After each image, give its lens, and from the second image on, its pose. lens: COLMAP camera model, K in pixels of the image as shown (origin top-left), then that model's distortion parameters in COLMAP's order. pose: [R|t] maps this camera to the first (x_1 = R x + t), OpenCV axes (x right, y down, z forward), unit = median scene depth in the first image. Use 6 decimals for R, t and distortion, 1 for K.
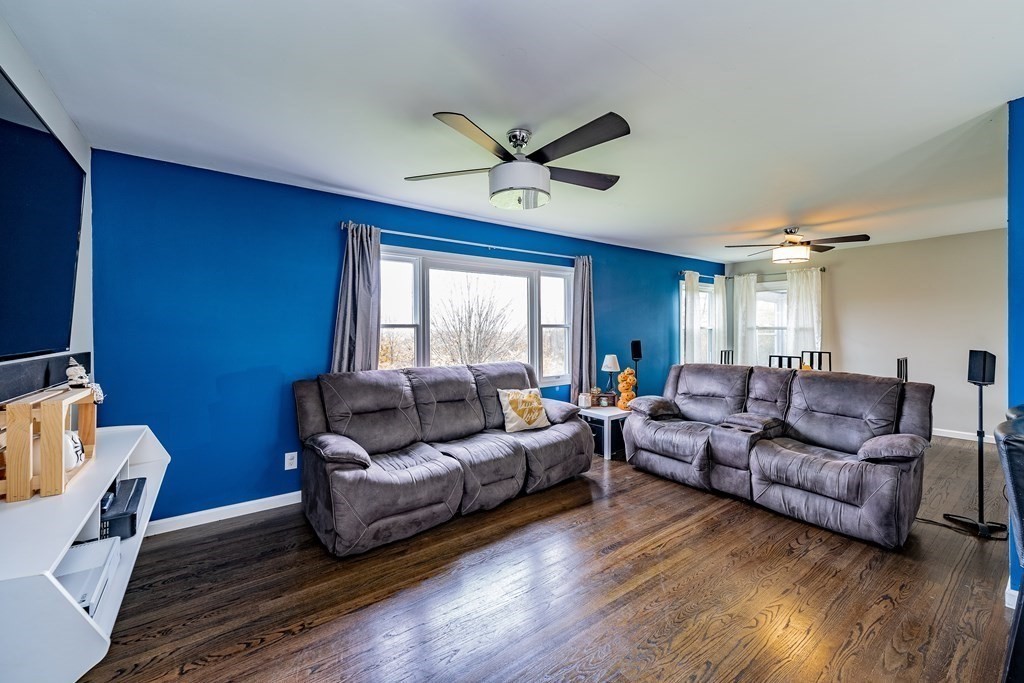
lens RADIAL K [[403.2, 0, 514.9], [0, 403.2, 332.4], [0, 0, 1]] dist [0.000305, 0.000024]
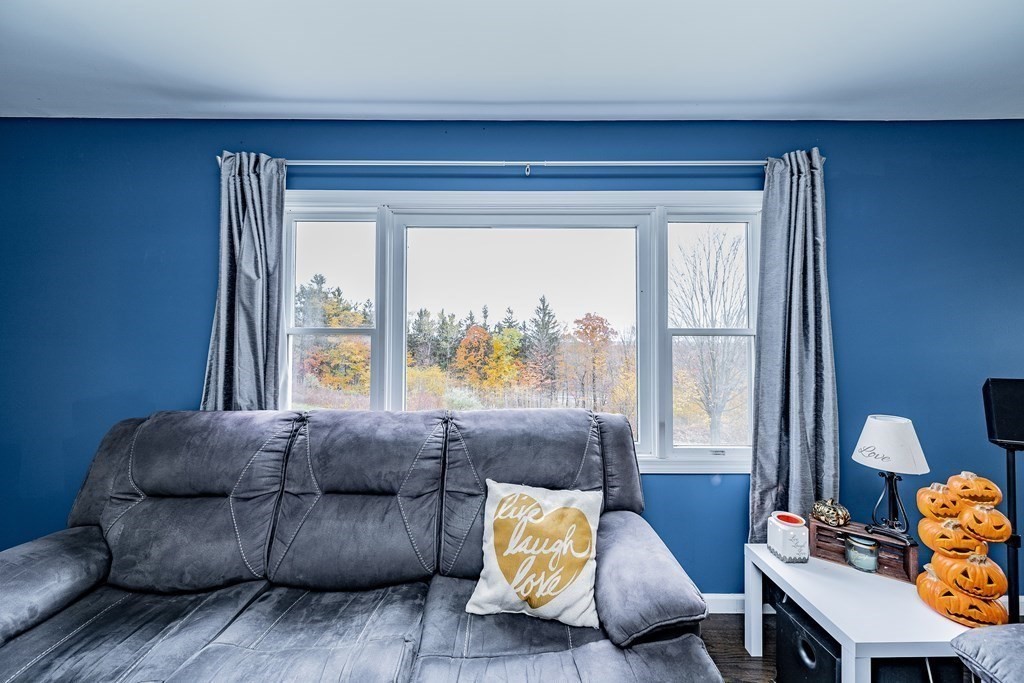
lens RADIAL K [[383.8, 0, 501.3], [0, 383.8, 331.7], [0, 0, 1]] dist [0.000414, -0.000178]
pose [[0.797435, -0.003977, -0.603391, 0.175930], [-0.009243, 0.999780, -0.018806, -0.007335], [0.603334, 0.020574, 0.797223, 0.558145]]
